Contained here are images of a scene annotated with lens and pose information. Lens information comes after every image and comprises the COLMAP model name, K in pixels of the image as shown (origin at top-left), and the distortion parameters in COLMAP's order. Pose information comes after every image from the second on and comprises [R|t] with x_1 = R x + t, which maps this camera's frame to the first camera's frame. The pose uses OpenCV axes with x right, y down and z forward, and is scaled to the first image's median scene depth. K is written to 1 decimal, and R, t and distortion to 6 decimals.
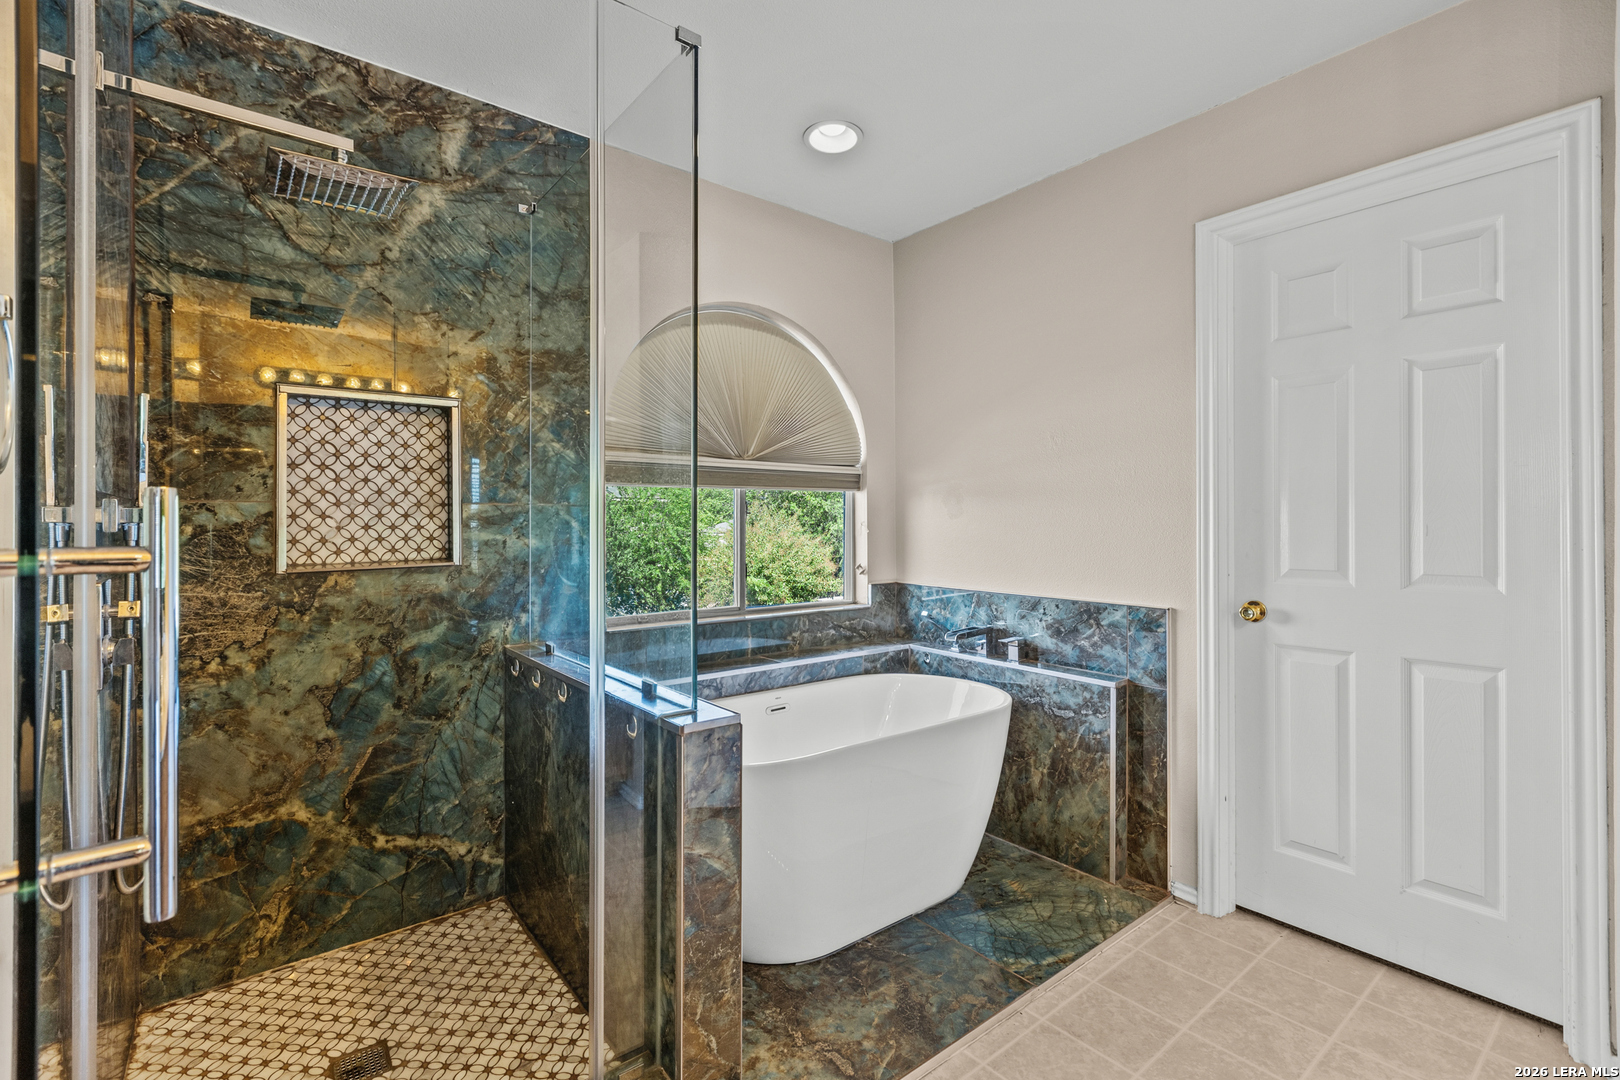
lens RADIAL K [[733.1, 0, 802.4], [0, 733.1, 526.3], [0, 0, 1]] dist [0.004083, -0.001431]
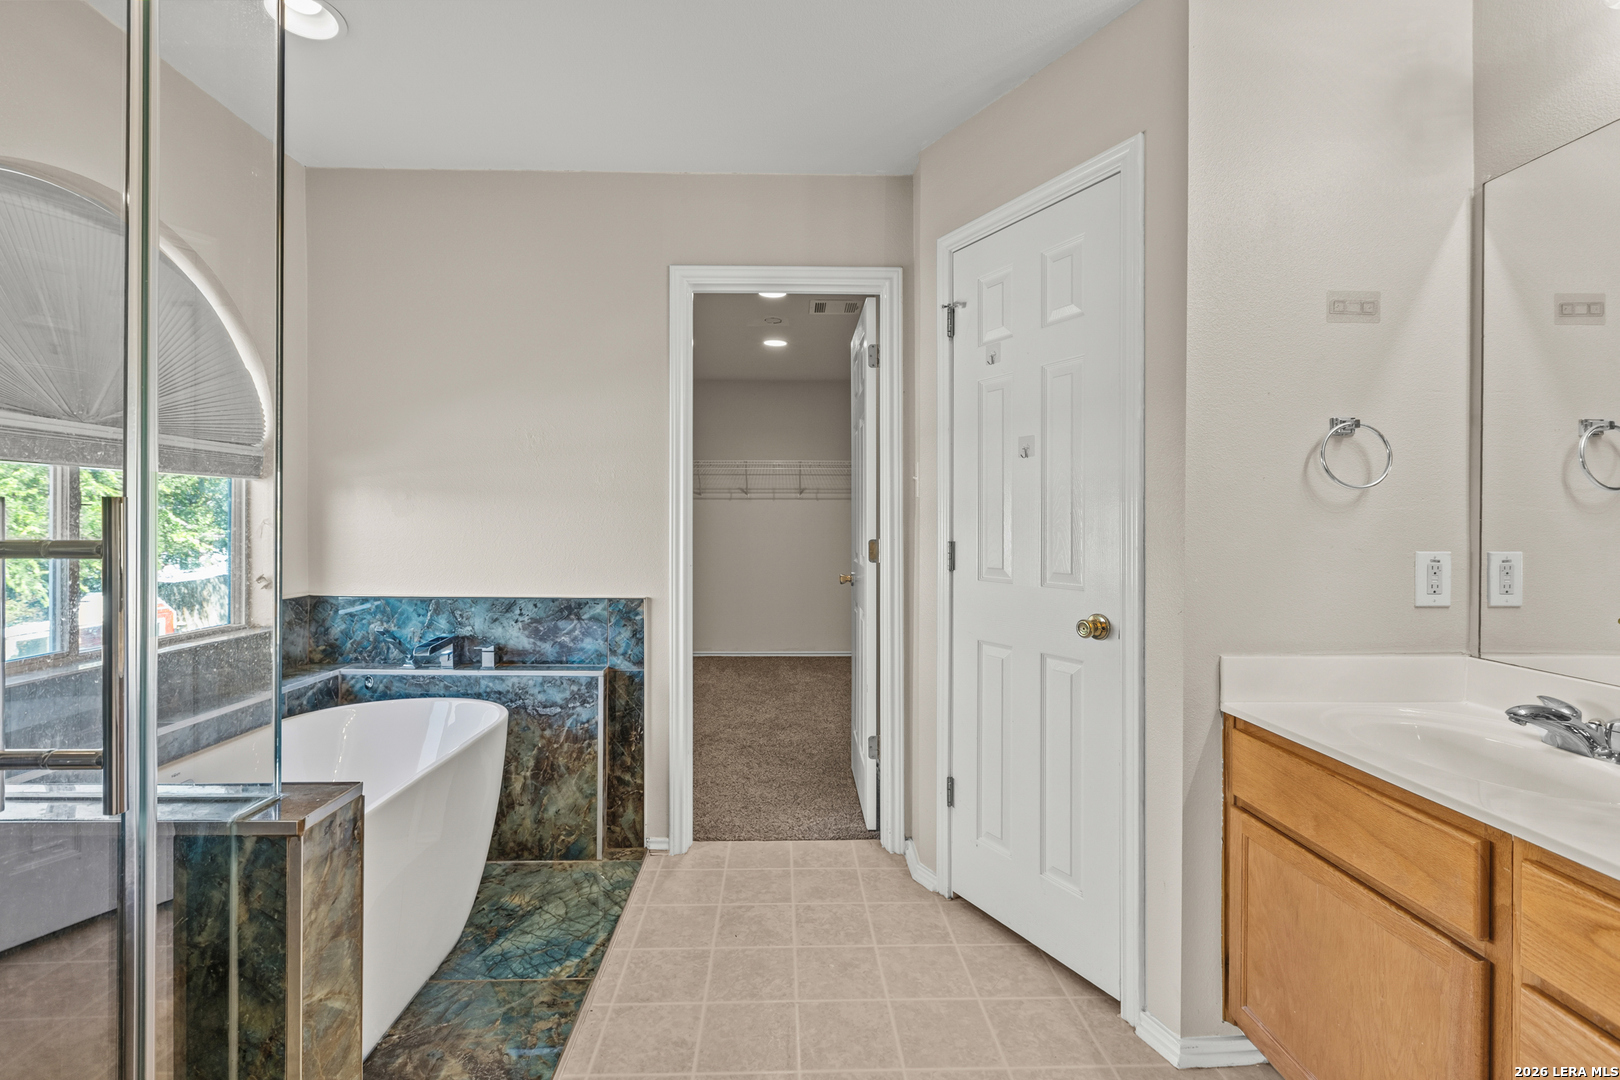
lens RADIAL K [[733.1, 0, 788.3], [0, 733.1, 522.2], [0, 0, 1]] dist [0.004083, -0.001431]
pose [[0.602352, 0.002254, 0.798228, -0.261799], [-0.000611, 0.999997, -0.002363, -0.001778], [-0.798231, 0.000936, 0.602351, 0.137220]]
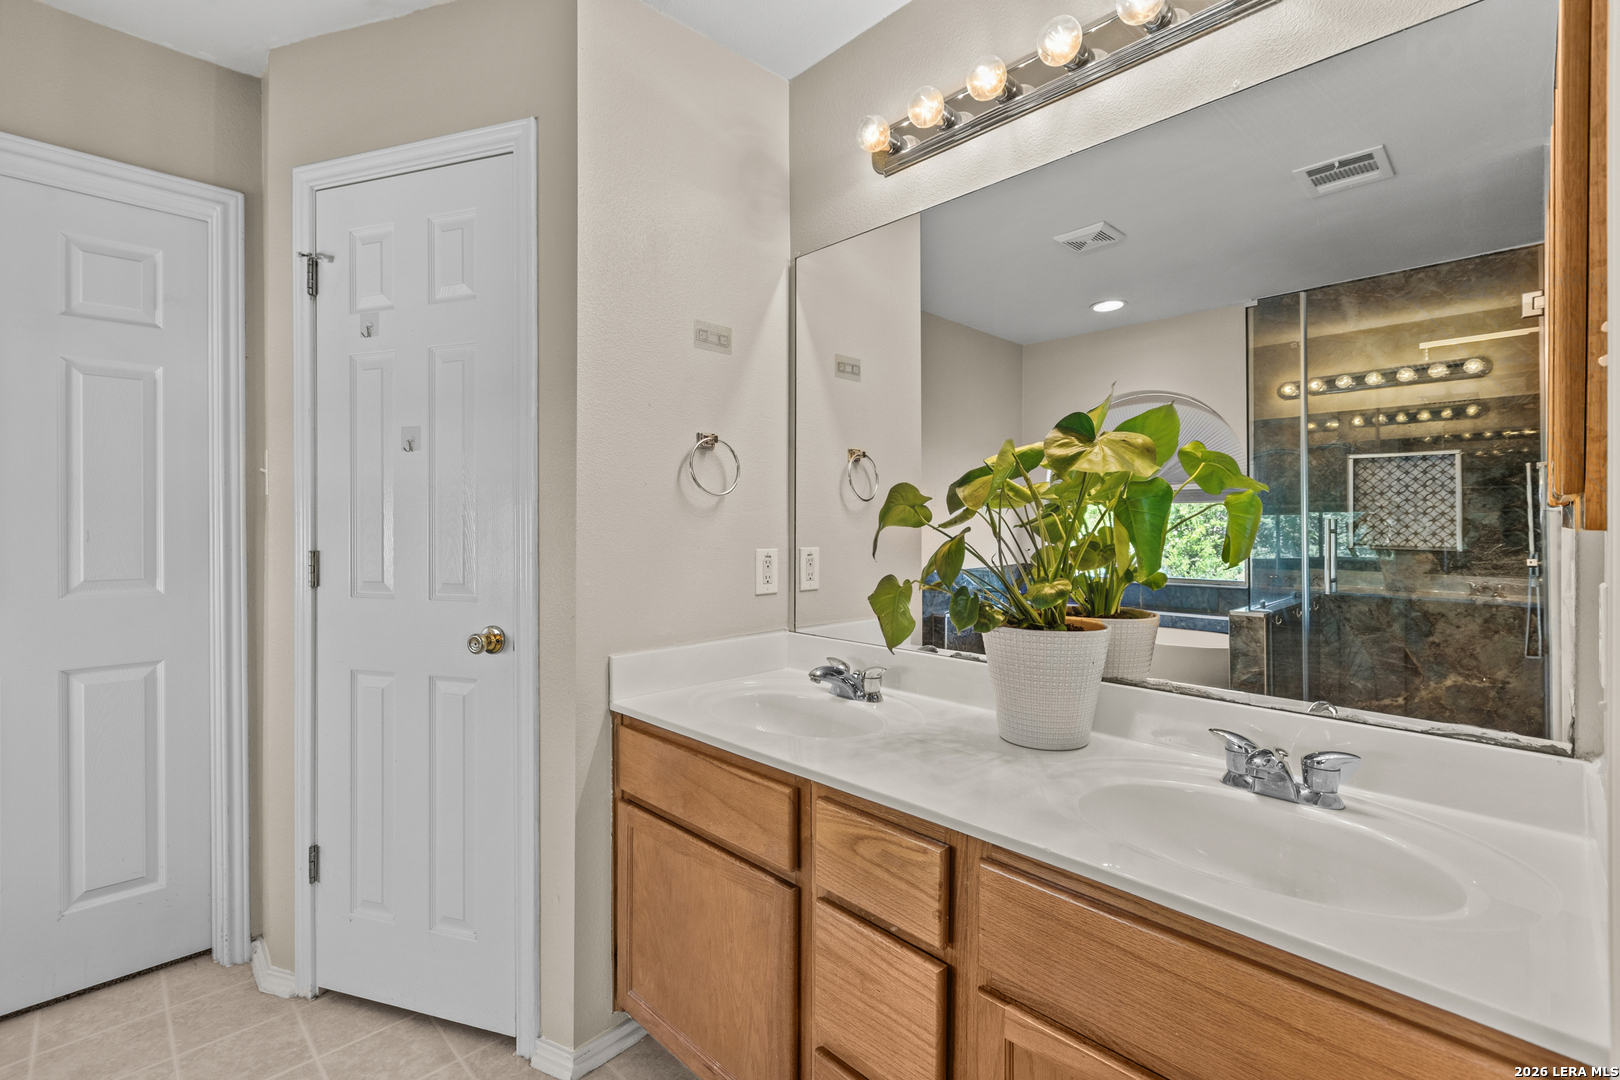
lens RADIAL K [[733.1, 0, 801.4], [0, 733.1, 527.5], [0, 0, 1]] dist [0.004083, -0.001431]
pose [[-0.109355, -0.000457, 0.994003, -0.188445], [0.005793, 0.999983, 0.001097, -0.001363], [-0.993986, 0.005878, -0.109350, 0.122183]]
